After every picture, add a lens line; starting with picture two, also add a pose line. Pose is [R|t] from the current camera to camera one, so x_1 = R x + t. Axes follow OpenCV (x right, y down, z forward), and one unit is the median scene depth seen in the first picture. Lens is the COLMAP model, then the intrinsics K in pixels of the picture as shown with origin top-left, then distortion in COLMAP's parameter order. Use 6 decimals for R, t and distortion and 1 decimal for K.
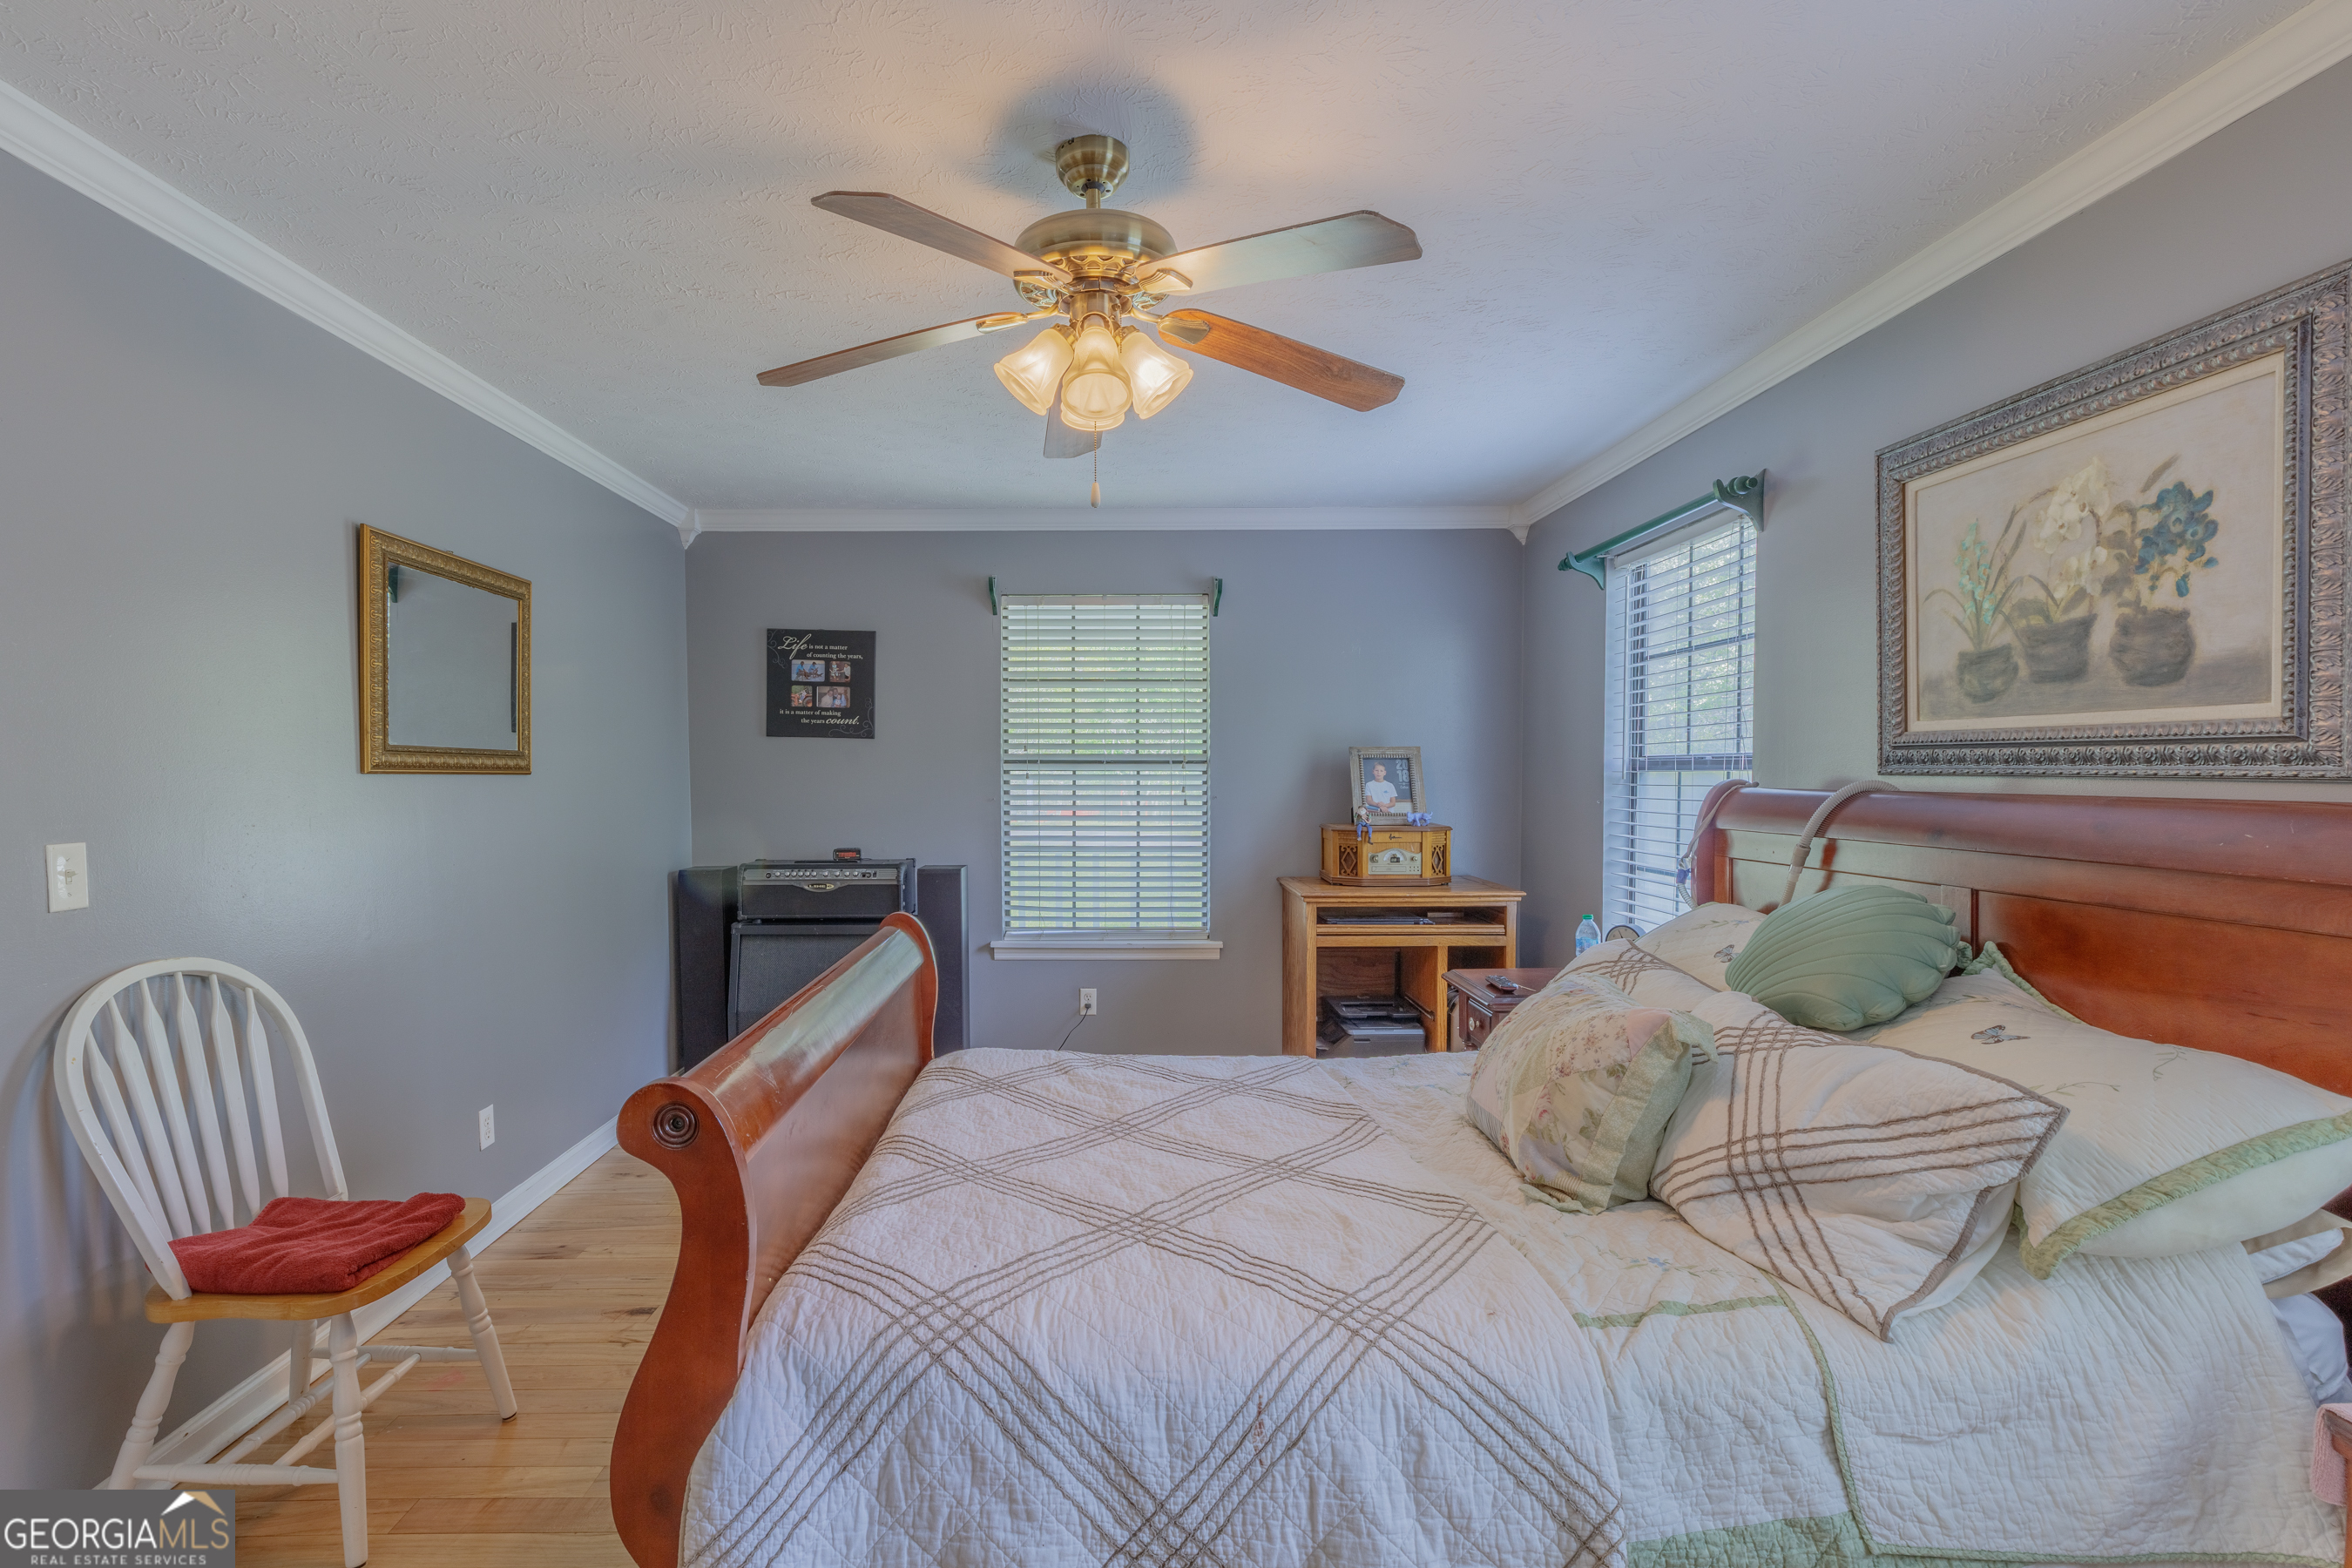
lens RADIAL K [[1140.7, 0, 1175.1], [0, 1140.7, 812.6], [0, 0, 1]] dist [0.000206, -0.000353]
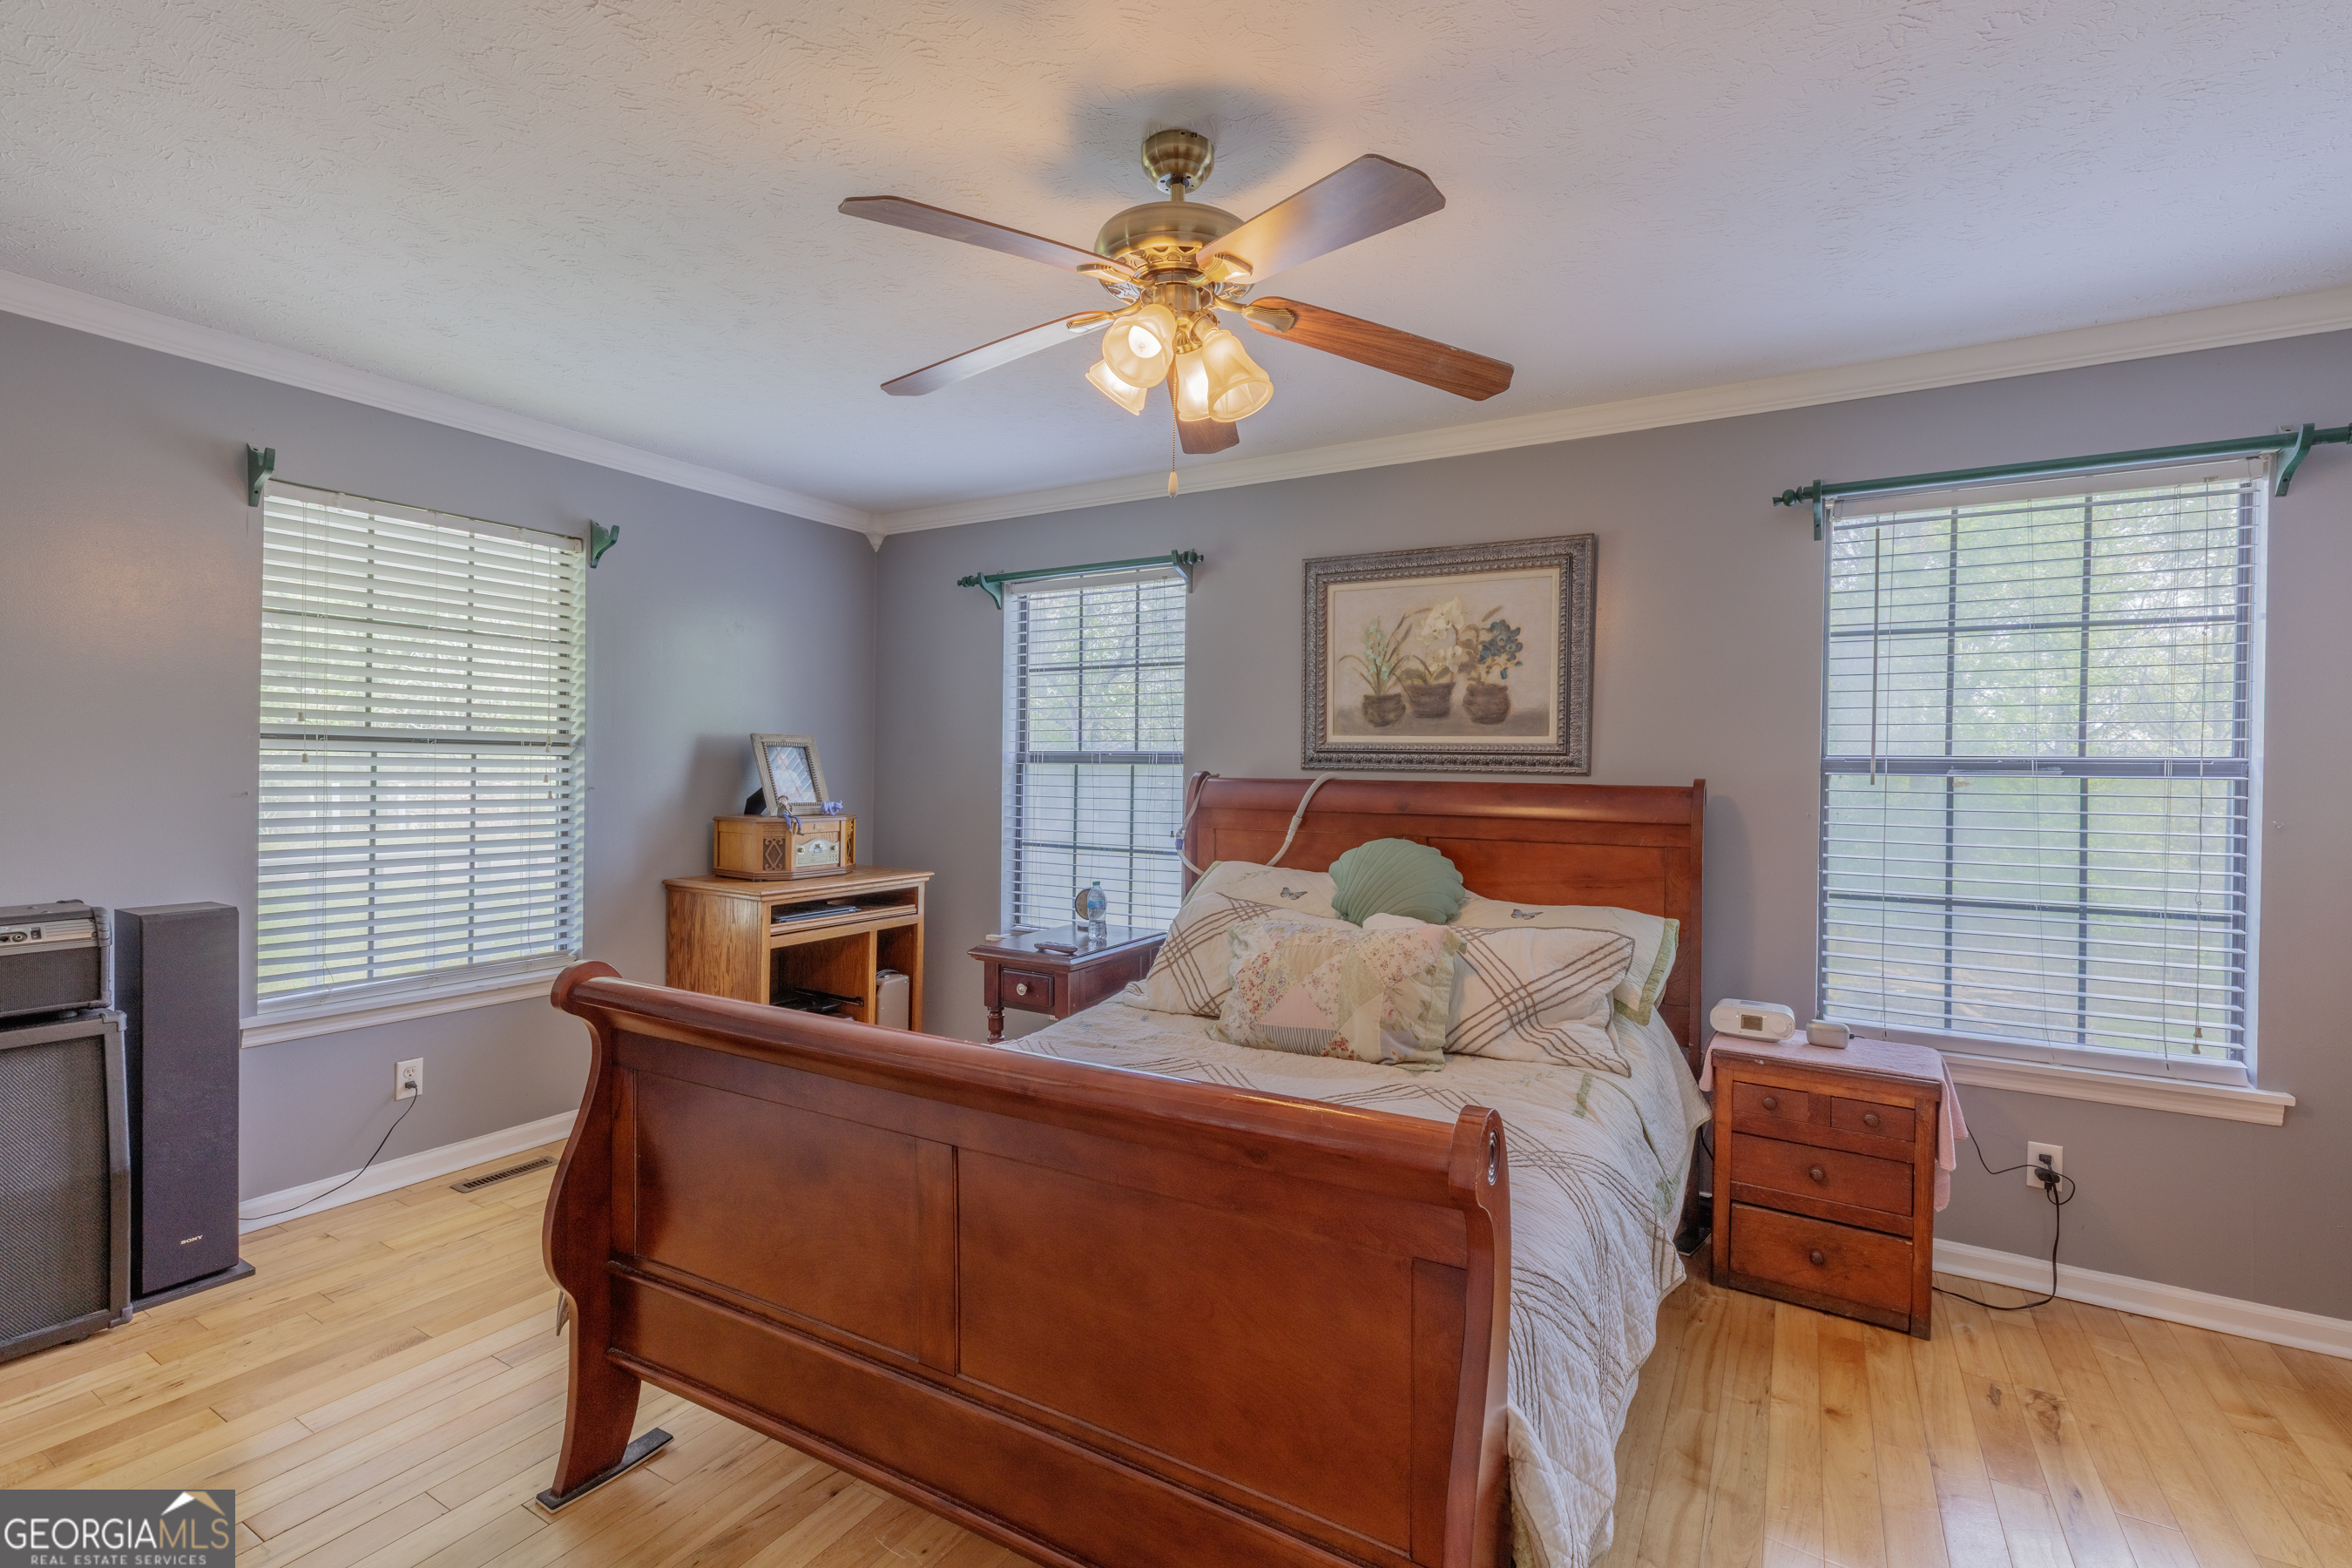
lens RADIAL K [[1053.3, 0, 1182.7], [0, 1053.3, 773.4], [0, 0, 1]] dist [-0.001669, -0.000039]
pose [[0.497582, 0.004249, 0.867407, -0.807342], [0.017742, 0.999729, -0.015075, -0.010596], [-0.867236, 0.022891, 0.497371, 0.507591]]
